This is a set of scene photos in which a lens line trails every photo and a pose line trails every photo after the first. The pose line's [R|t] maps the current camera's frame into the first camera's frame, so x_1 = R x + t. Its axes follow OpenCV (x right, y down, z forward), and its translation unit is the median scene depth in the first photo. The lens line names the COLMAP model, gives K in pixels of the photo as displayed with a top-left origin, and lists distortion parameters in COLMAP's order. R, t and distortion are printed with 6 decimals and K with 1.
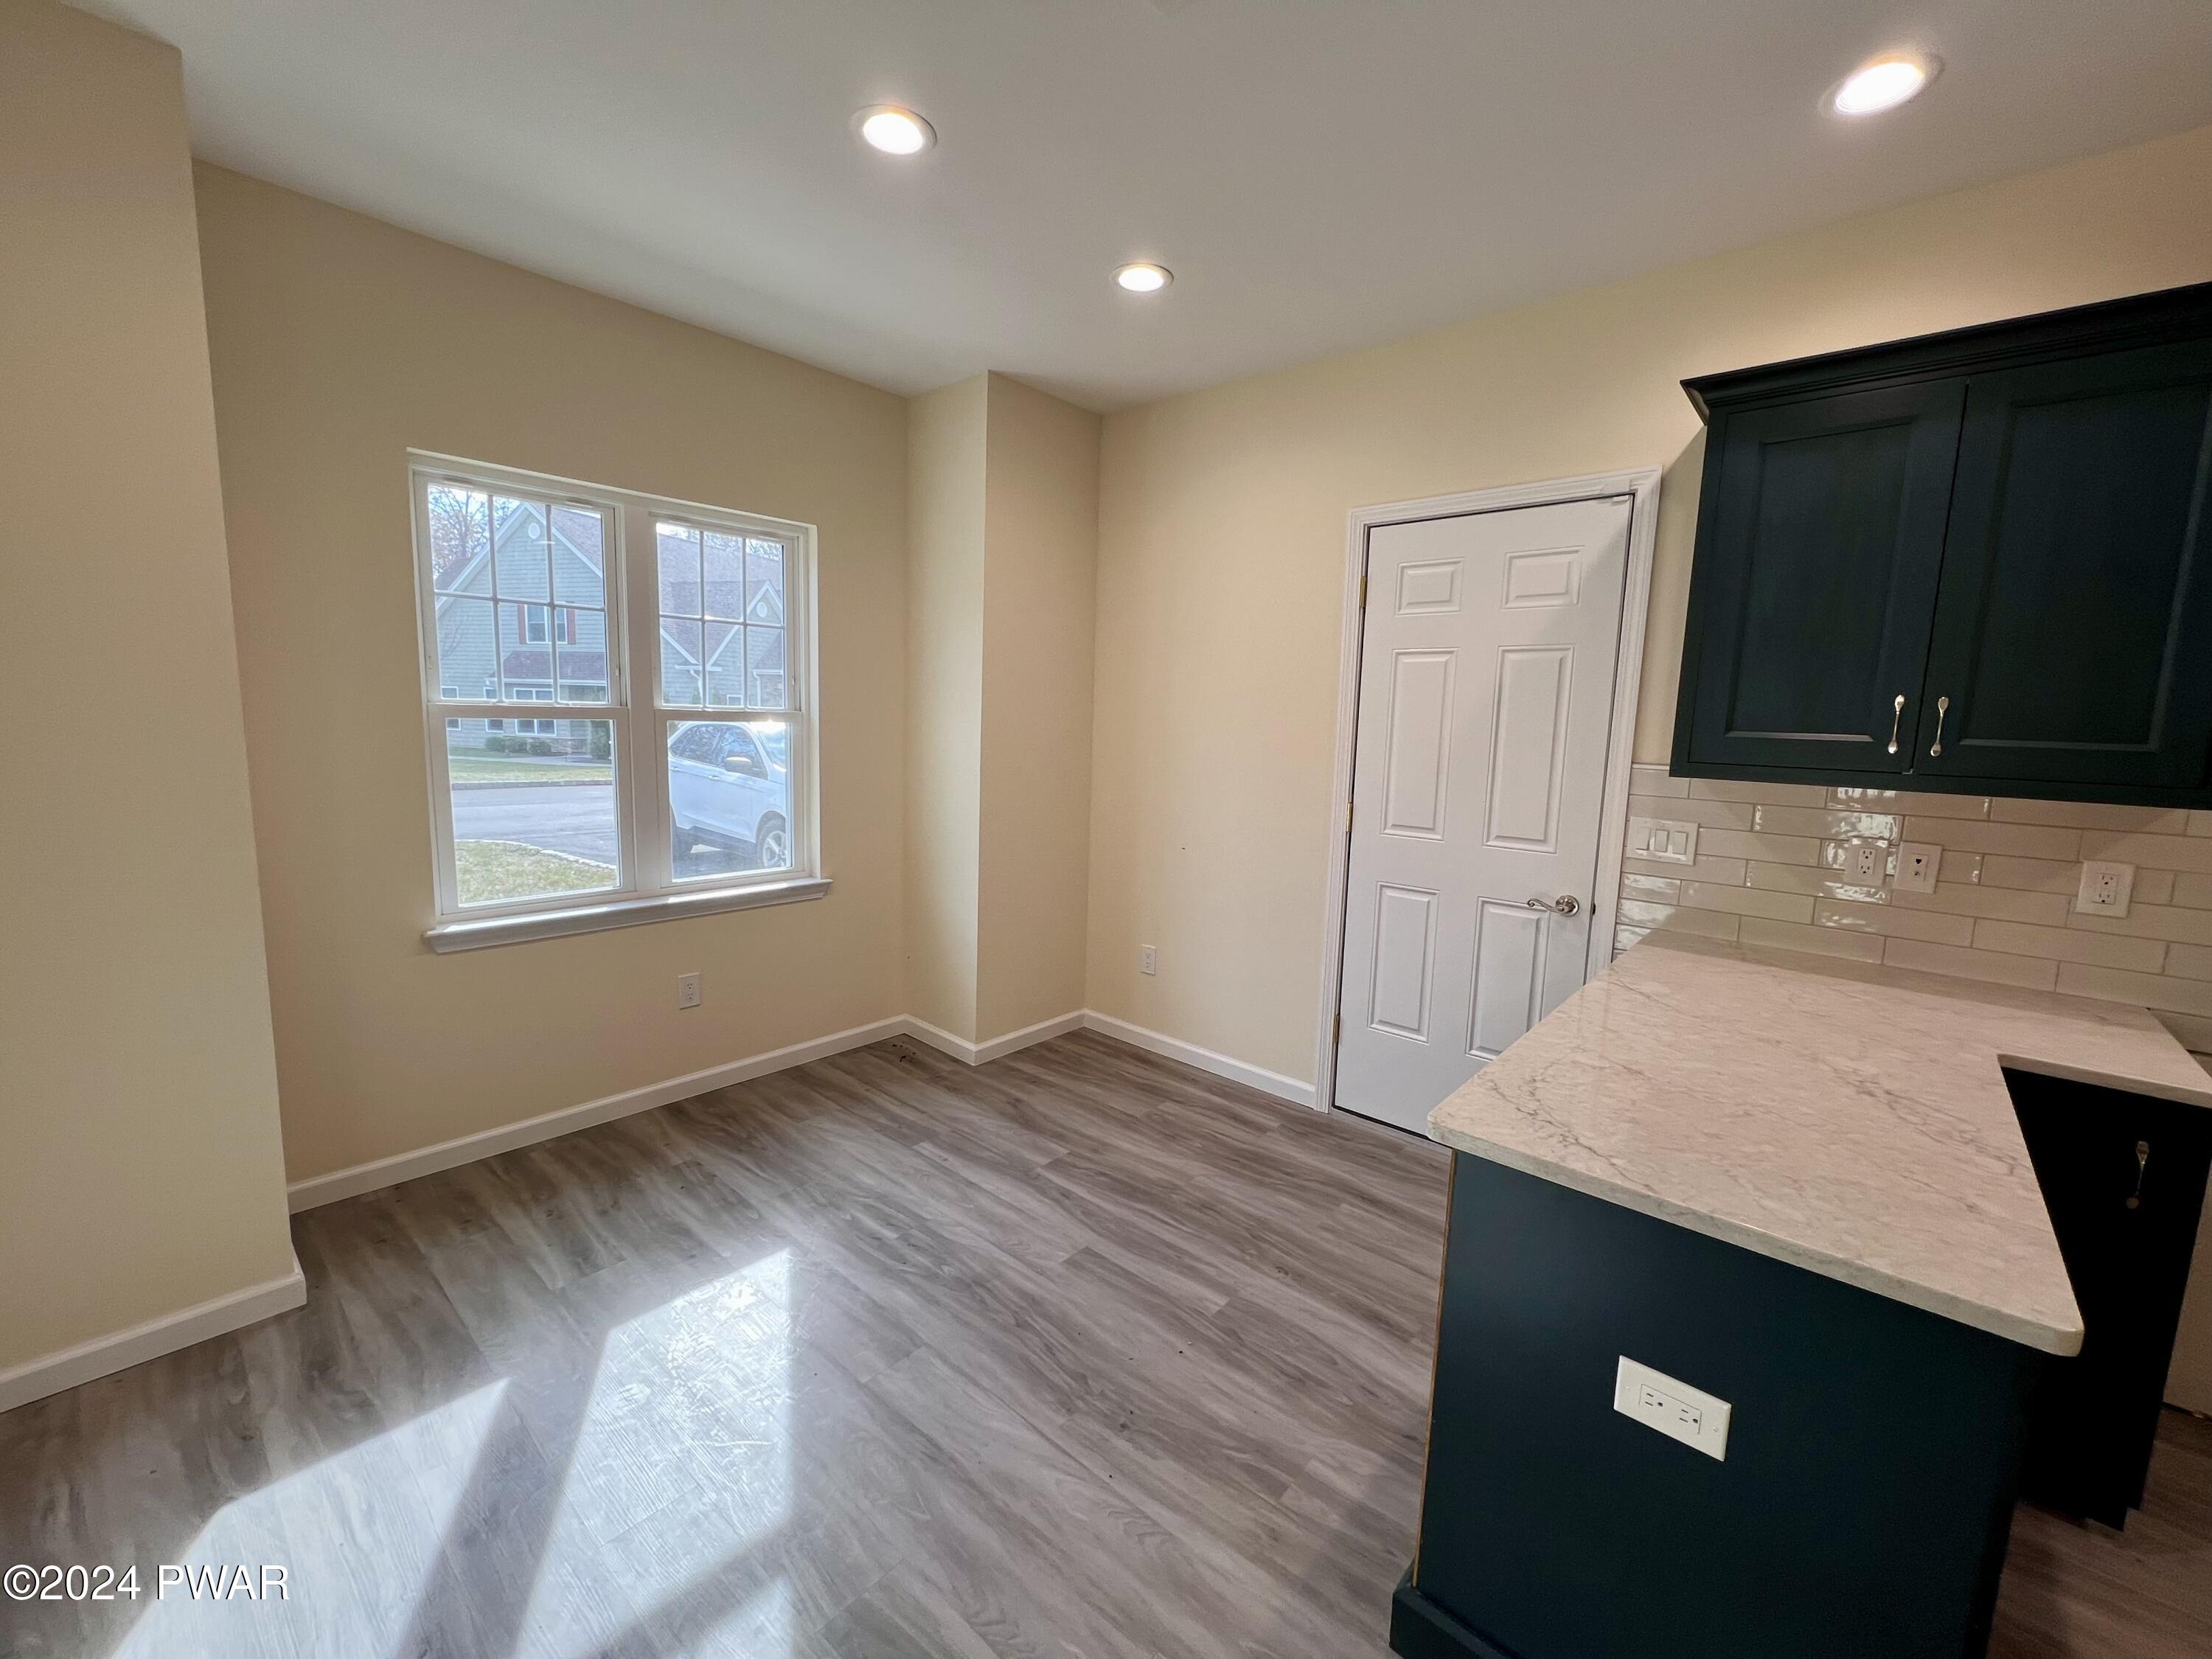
lens RADIAL K [[886.4, 0, 1102.7], [0, 886.4, 825.0], [0, 0, 1]] dist [-0.003755, 0.000706]
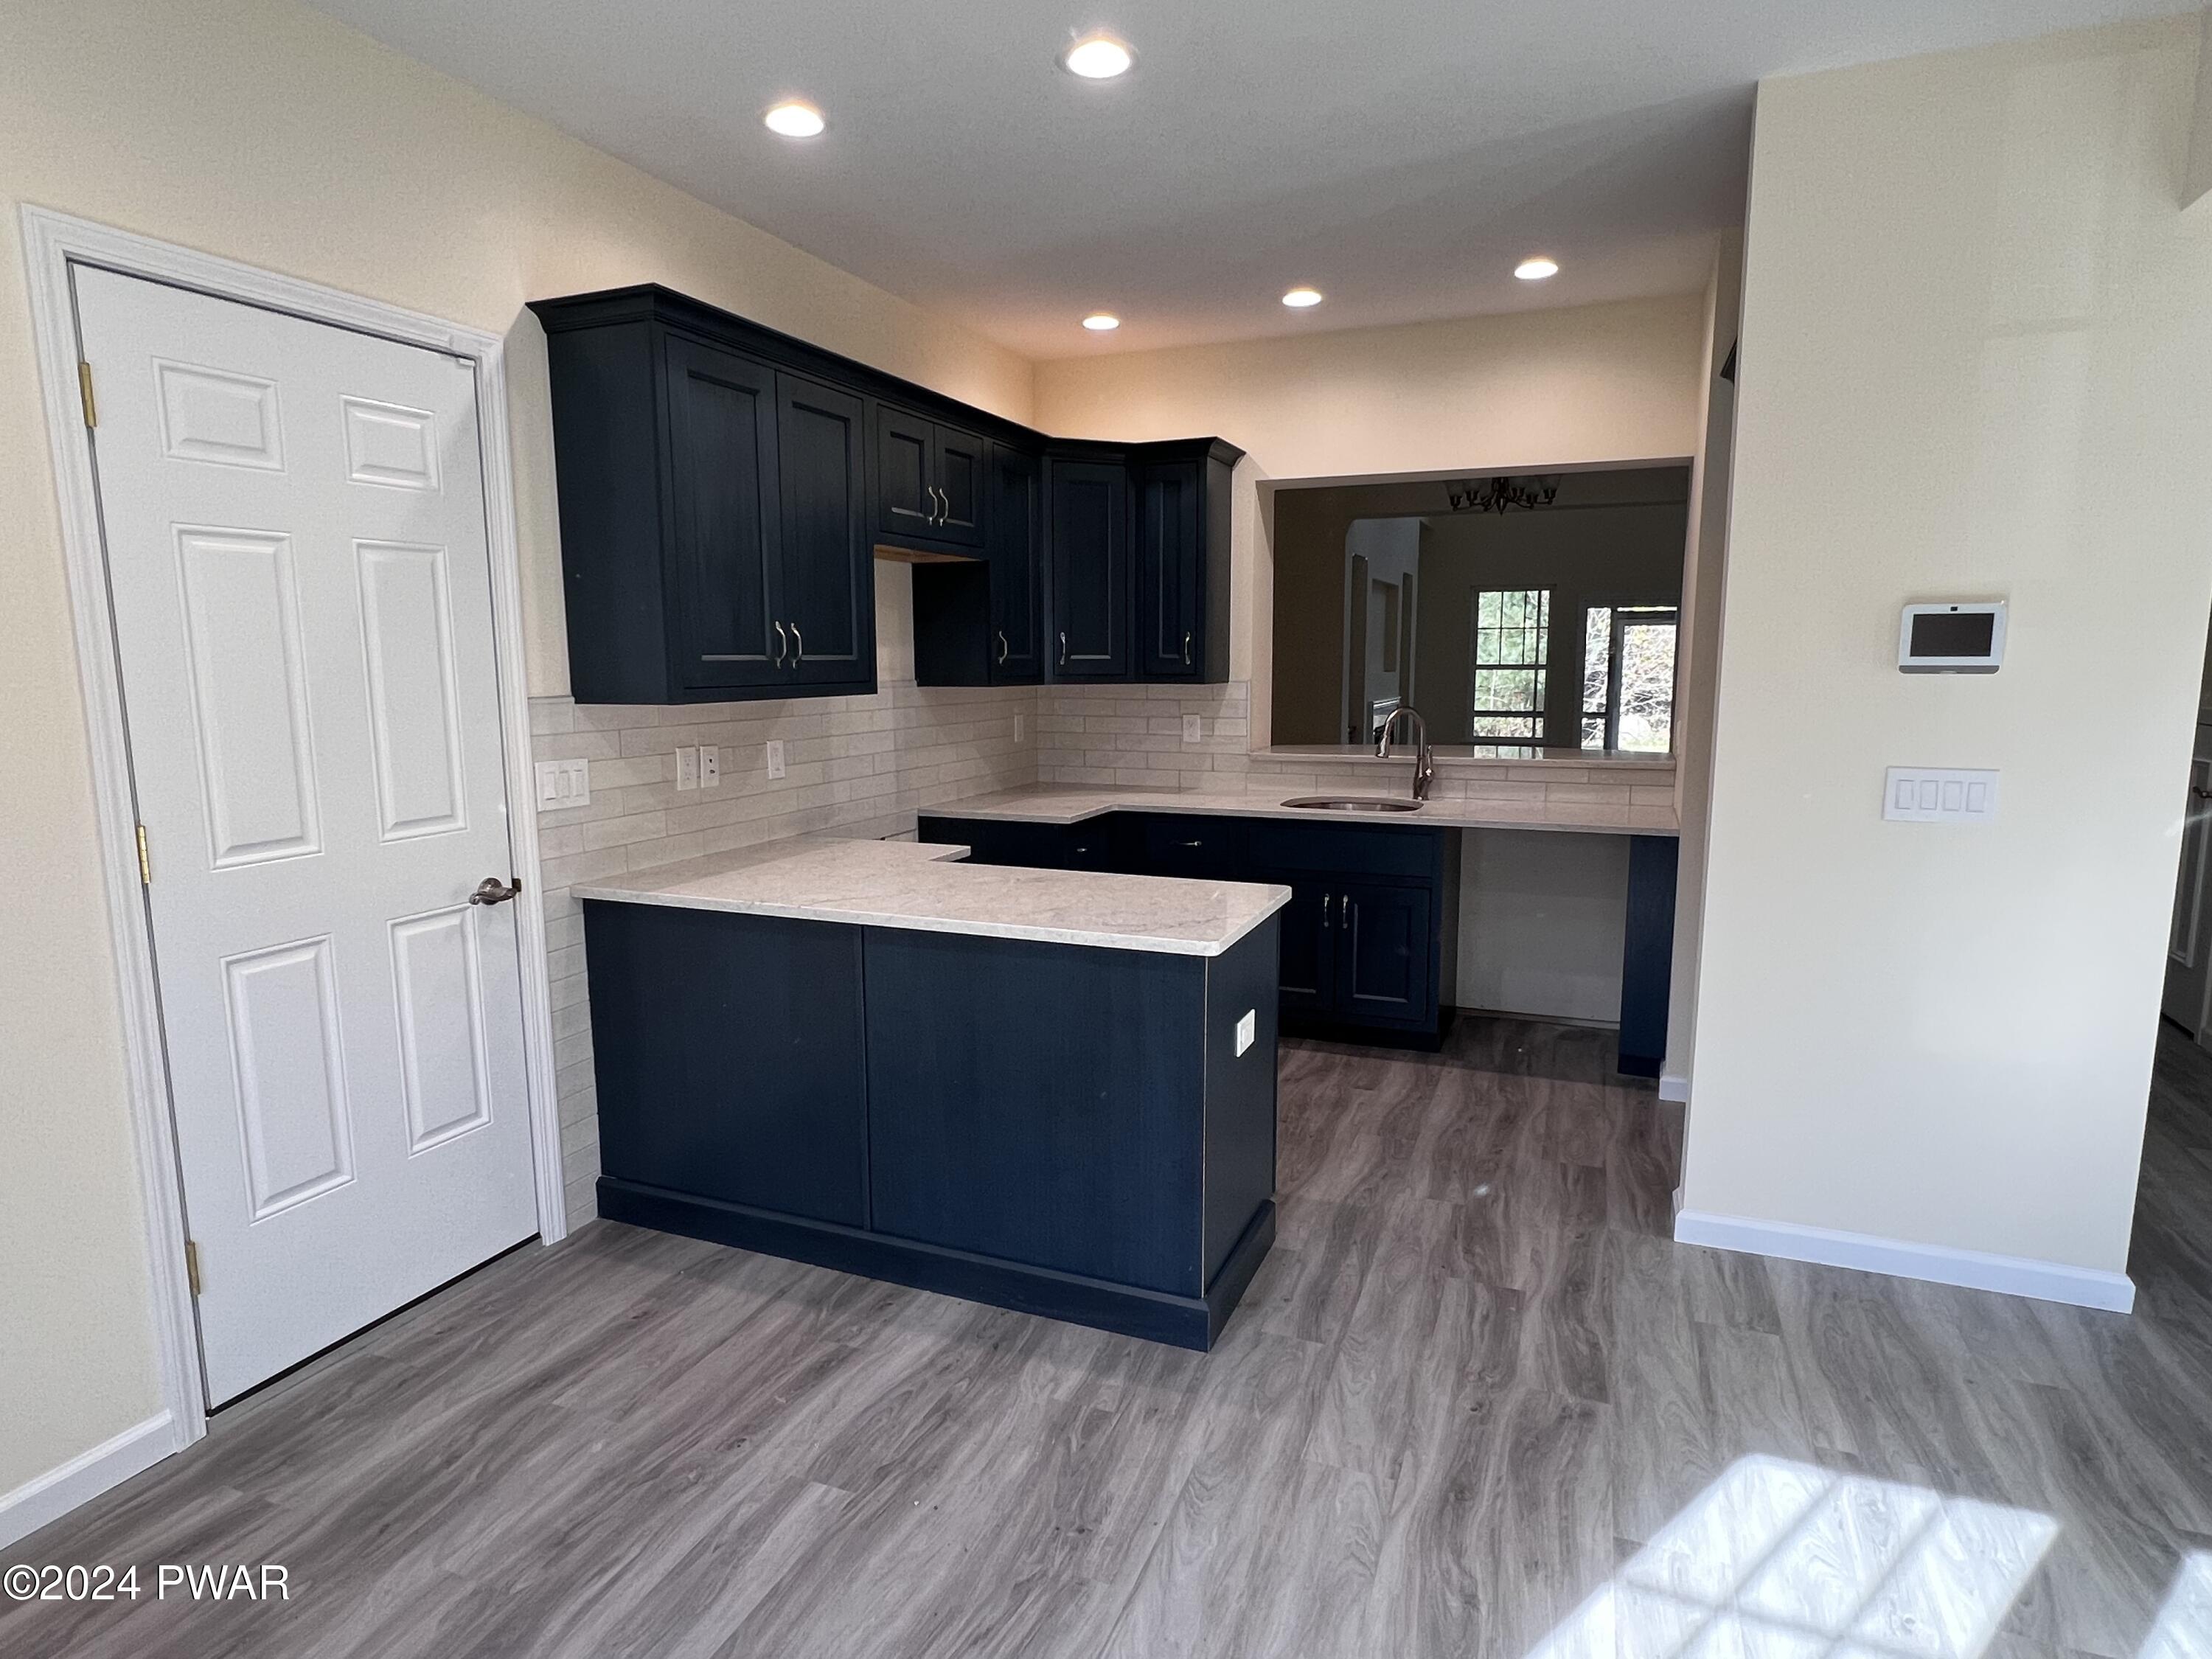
lens RADIAL K [[1218.3, 0, 1106.0], [0, 1218.3, 829.5], [0, 0, 1]] dist [0.003471, 0.000402]
pose [[-0.332121, -0.164284, 0.928820, -0.861765], [0.112968, 0.970700, 0.212085, -0.171991], [-0.936448, 0.175365, -0.303831, 1.127379]]
